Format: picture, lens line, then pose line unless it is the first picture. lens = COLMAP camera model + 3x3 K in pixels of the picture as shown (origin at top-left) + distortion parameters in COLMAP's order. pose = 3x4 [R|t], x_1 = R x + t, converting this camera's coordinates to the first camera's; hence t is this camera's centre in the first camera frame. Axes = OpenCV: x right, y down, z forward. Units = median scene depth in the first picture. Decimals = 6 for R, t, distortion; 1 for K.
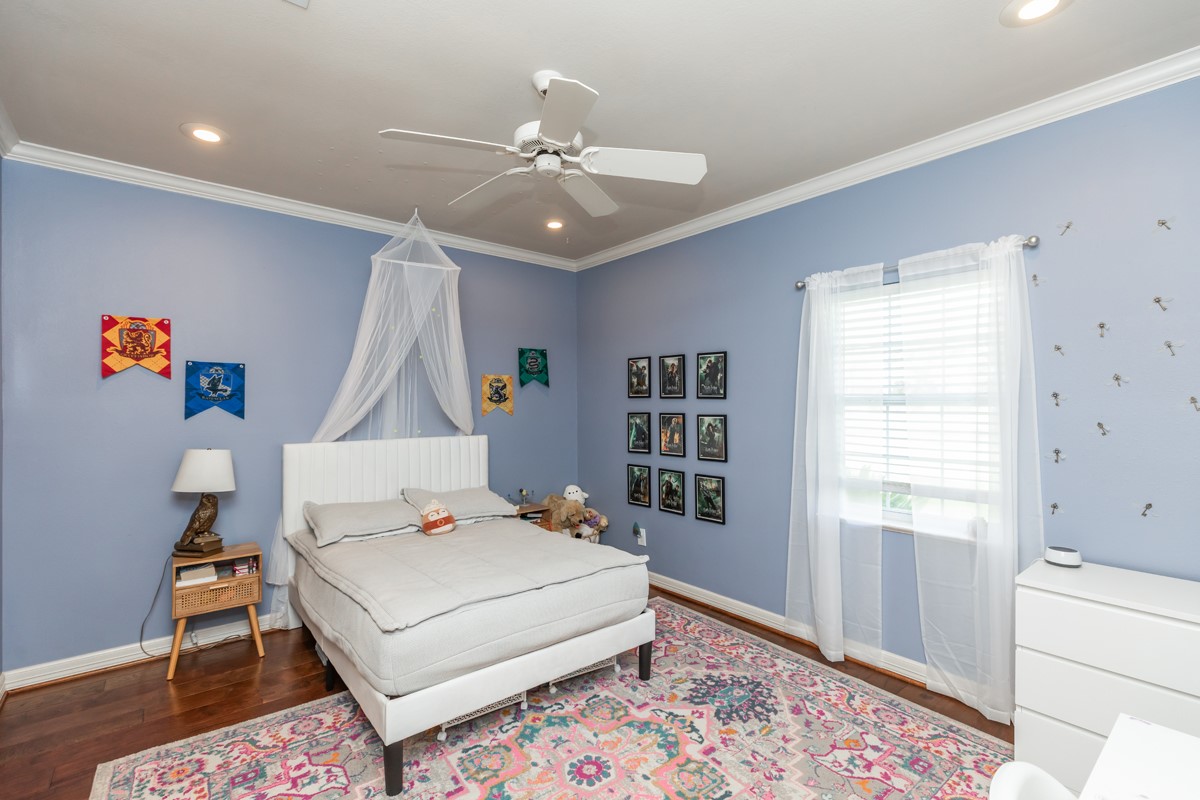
lens RADIAL K [[542.9, 0, 596.1], [0, 542.9, 400.3], [0, 0, 1]] dist [0.000156, 0.000261]
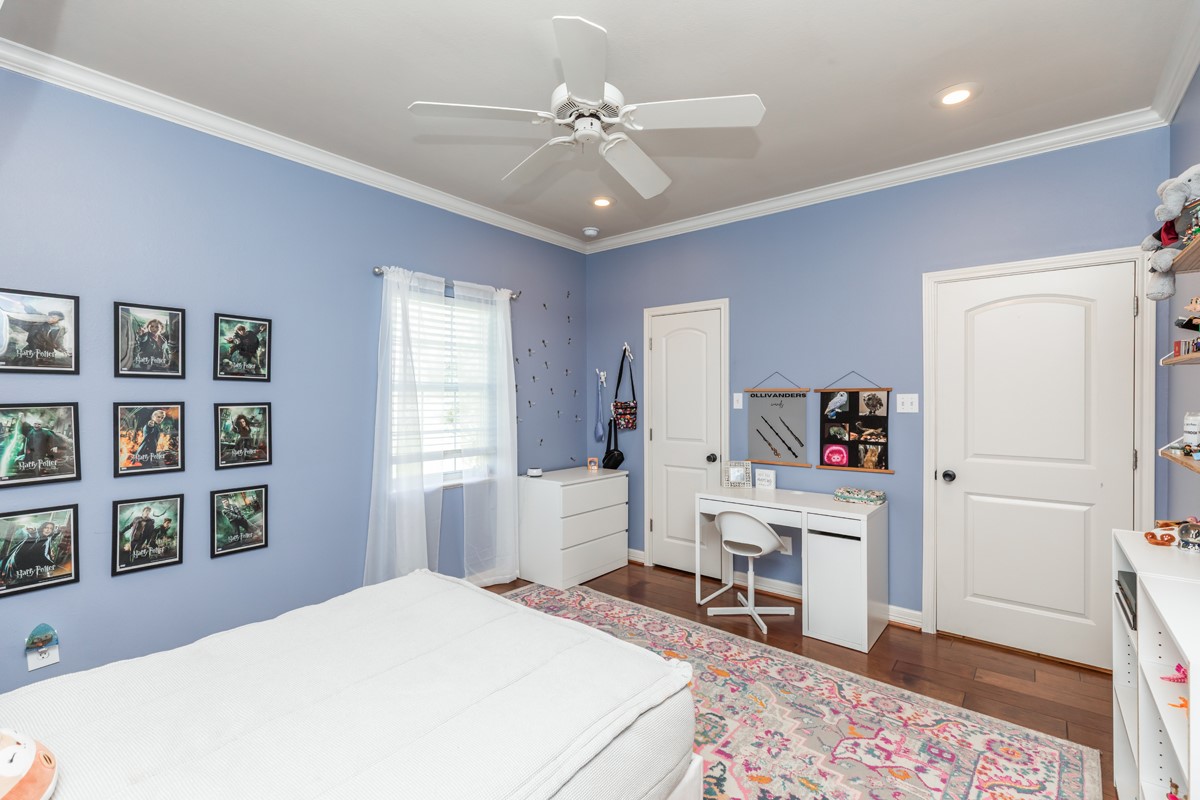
lens RADIAL K [[542.9, 0, 596.1], [0, 542.9, 400.3], [0, 0, 1]] dist [0.000156, 0.000261]
pose [[-0.214693, -0.008762, 0.976642, -0.588347], [-0.008653, 0.999938, 0.007068, 0.013795], [-0.976643, -0.006934, -0.214756, 0.694277]]
